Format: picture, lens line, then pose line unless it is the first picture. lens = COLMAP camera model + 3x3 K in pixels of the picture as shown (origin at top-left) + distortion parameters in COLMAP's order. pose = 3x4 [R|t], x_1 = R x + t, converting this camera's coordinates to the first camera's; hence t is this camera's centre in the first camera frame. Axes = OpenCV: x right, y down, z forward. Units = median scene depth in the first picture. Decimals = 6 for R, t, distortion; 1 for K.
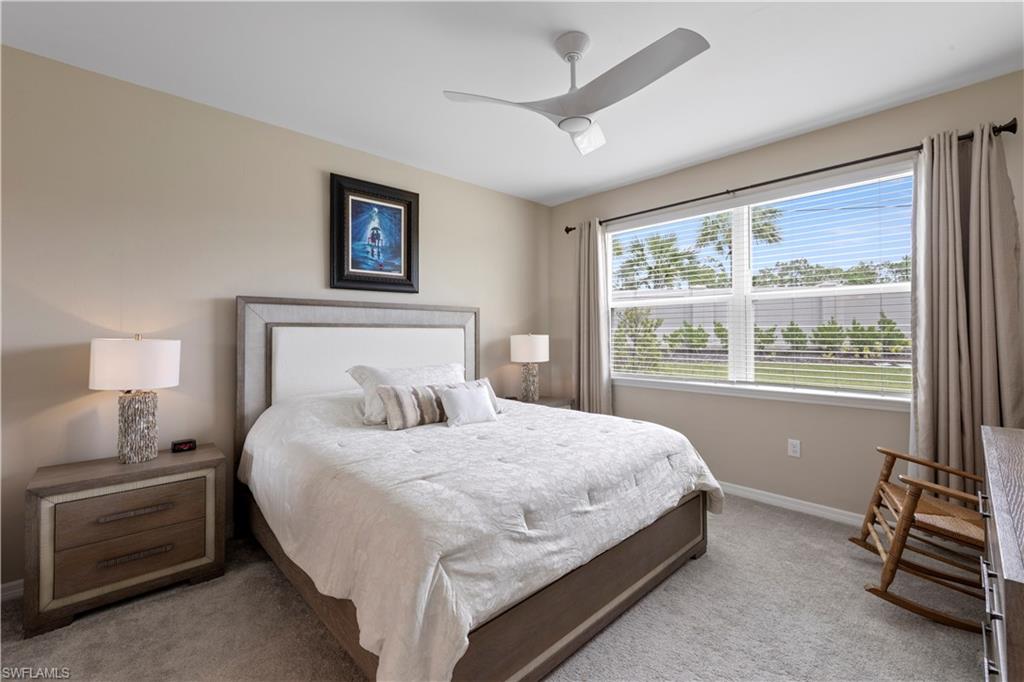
lens RADIAL K [[419.1, 0, 511.0], [0, 419.1, 332.3], [0, 0, 1]] dist [0.003527, -0.001736]
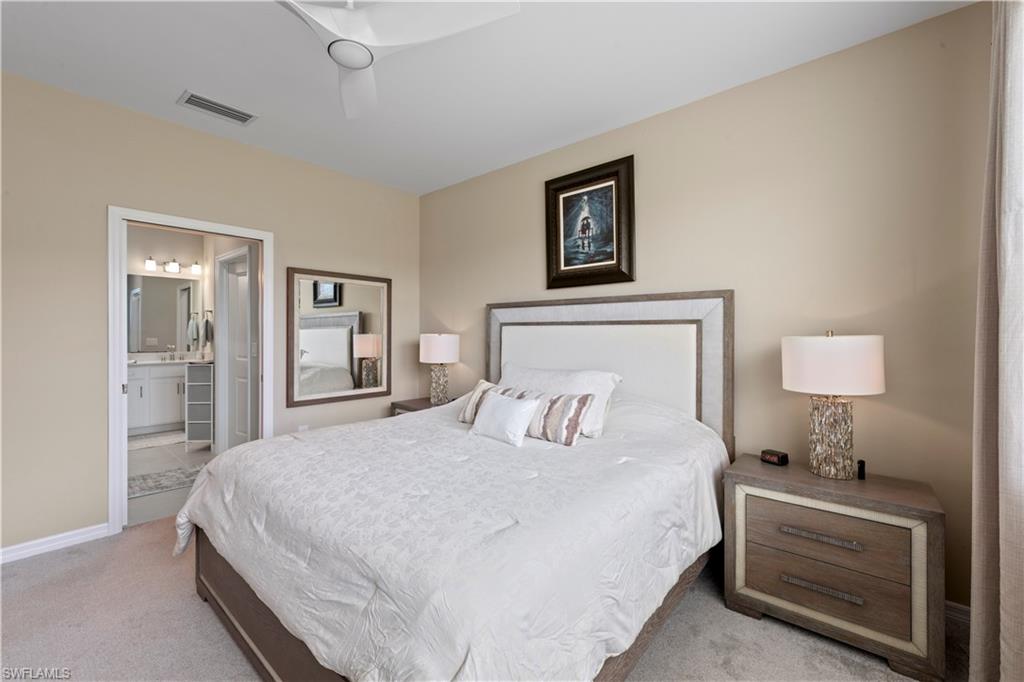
lens RADIAL K [[419.1, 0, 527.0], [0, 419.1, 333.7], [0, 0, 1]] dist [0.003527, -0.001736]
pose [[0.133479, 0.005145, -0.991038, 0.576537], [-0.001496, 0.999986, 0.004990, 0.002703], [0.991051, 0.000816, 0.133485, 0.747226]]
